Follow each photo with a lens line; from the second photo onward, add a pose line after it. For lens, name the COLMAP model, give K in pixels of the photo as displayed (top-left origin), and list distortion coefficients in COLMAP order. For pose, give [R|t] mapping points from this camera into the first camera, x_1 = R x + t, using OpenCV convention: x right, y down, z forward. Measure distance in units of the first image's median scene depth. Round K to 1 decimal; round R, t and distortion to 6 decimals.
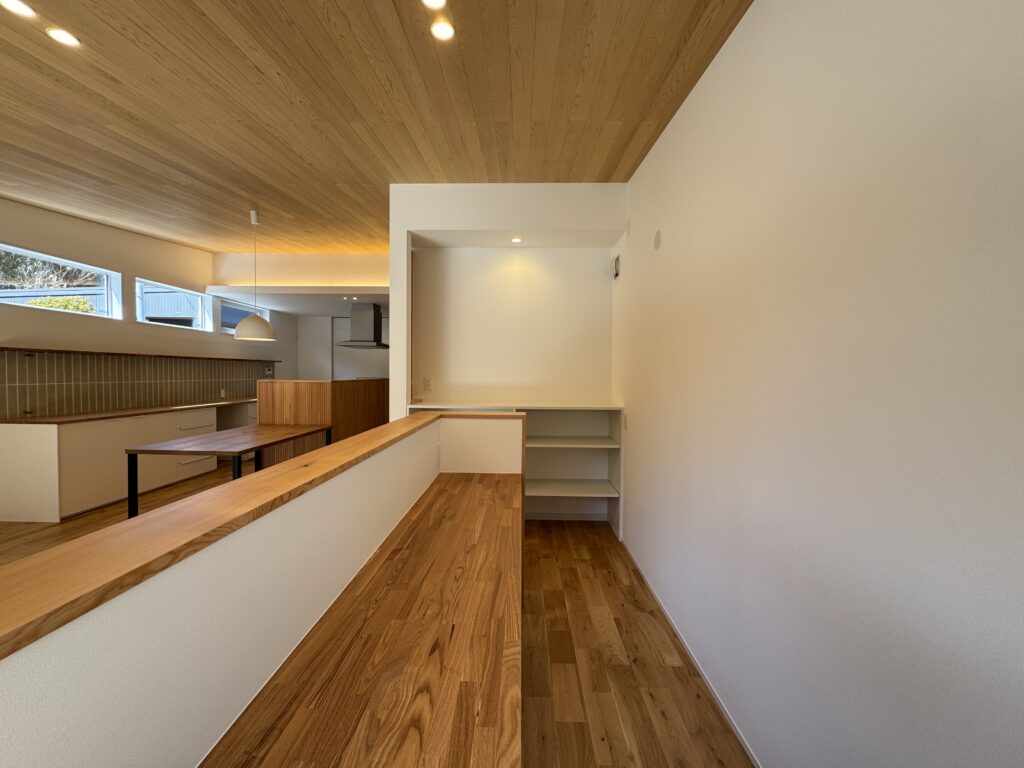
lens RADIAL K [[410.3, 0, 512.0], [0, 410.3, 384.0], [0, 0, 1]] dist [-0.000897, -0.000030]
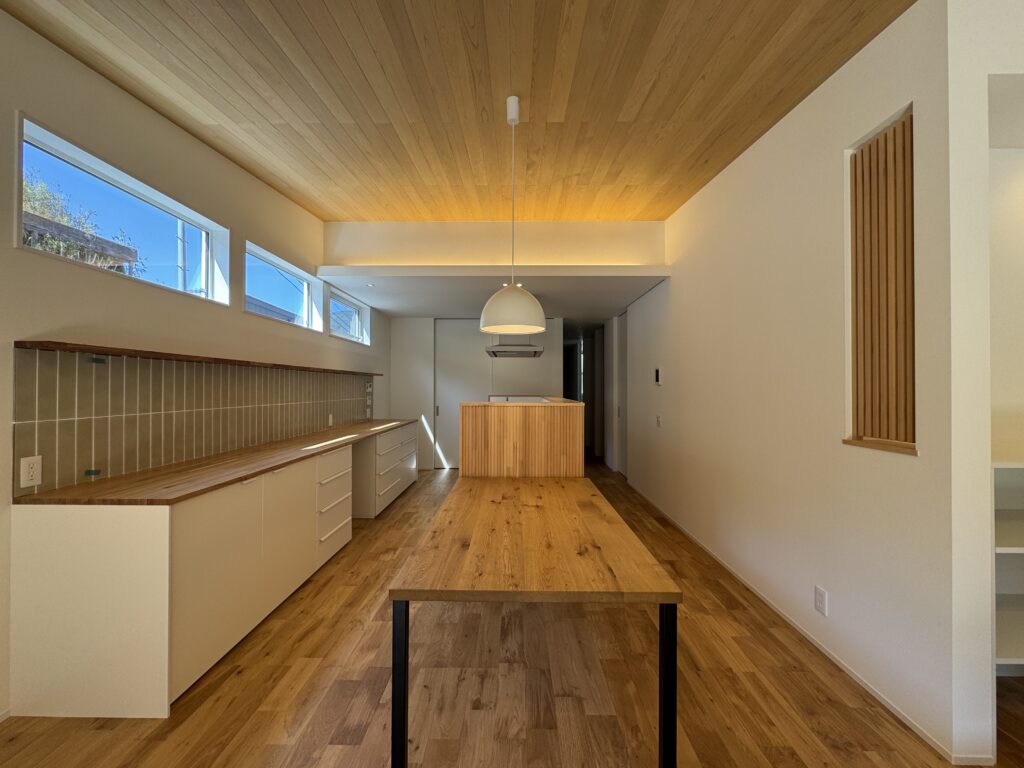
lens RADIAL K [[410.3, 0, 512.0], [0, 410.3, 384.0], [0, 0, 1]] dist [-0.000897, -0.000030]
pose [[0.999844, -0.006721, 0.016314, -0.554607], [0.007298, 0.999342, -0.035539, -0.015342], [-0.016064, 0.035653, 0.999235, 0.398168]]
